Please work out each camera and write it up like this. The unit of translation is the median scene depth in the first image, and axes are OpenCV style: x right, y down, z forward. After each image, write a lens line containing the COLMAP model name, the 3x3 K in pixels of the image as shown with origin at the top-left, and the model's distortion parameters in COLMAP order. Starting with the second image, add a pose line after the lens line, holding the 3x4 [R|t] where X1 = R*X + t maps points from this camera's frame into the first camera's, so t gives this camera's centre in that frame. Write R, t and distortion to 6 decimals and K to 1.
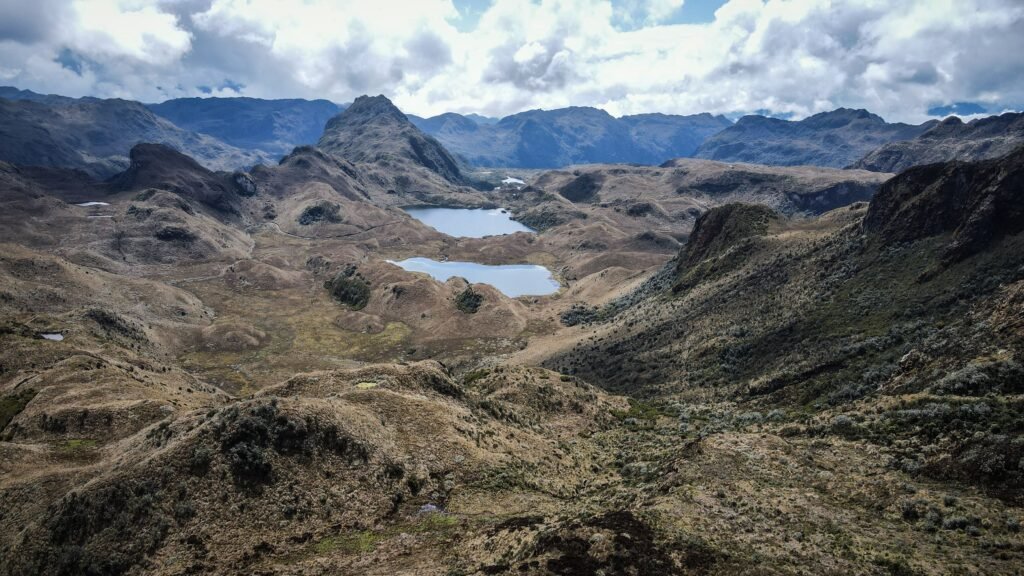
lens RADIAL K [[750.9, 0, 511.1], [0, 750.9, 288.7], [0, 0, 1]] dist [-0.005710, -0.000768]
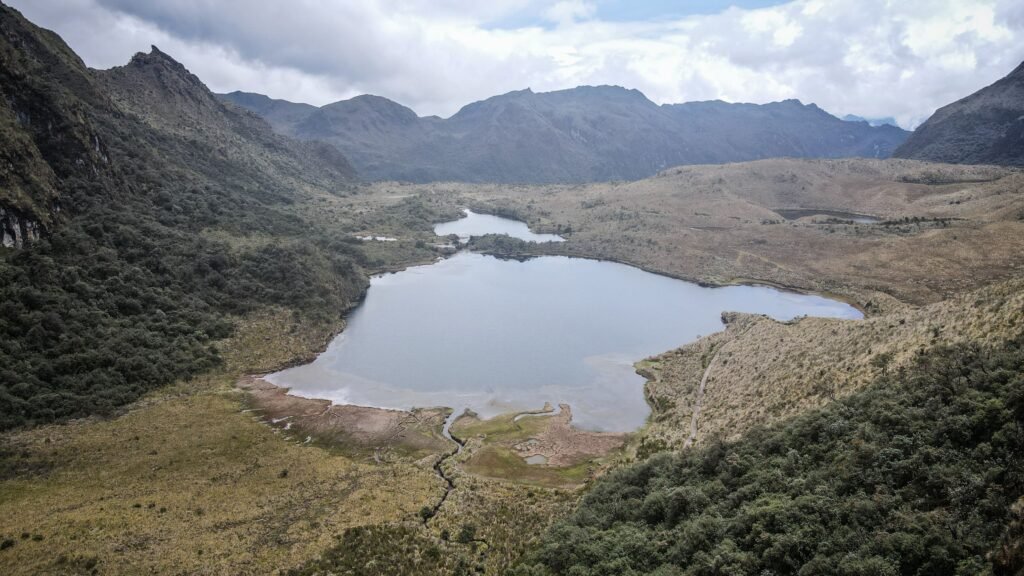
lens RADIAL K [[750.9, 0, 513.3], [0, 750.9, 288.2], [0, 0, 1]] dist [-0.005710, -0.000768]
pose [[0.998912, -0.025215, 0.039221, 0.000992], [0.026799, 0.998824, -0.040395, -0.068145], [-0.038156, 0.041402, 0.998414, 0.456211]]
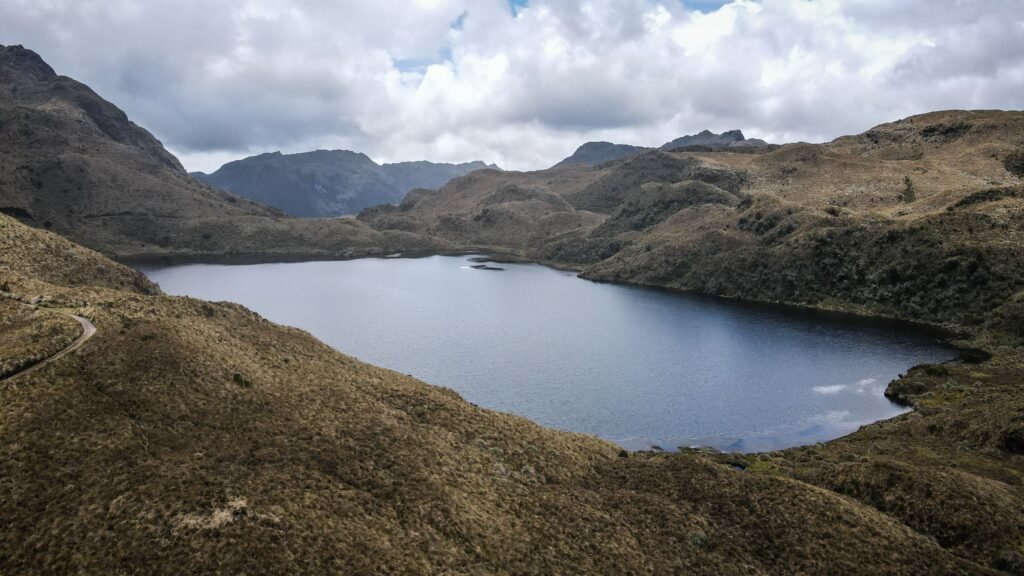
lens RADIAL K [[750.9, 0, 511.8], [0, 750.9, 286.0], [0, 0, 1]] dist [-0.005710, -0.000768]
pose [[0.923390, -0.067013, 0.377969, -0.037892], [0.106124, 0.990833, -0.083593, -0.025085], [-0.368902, 0.117300, 0.922037, 0.266403]]
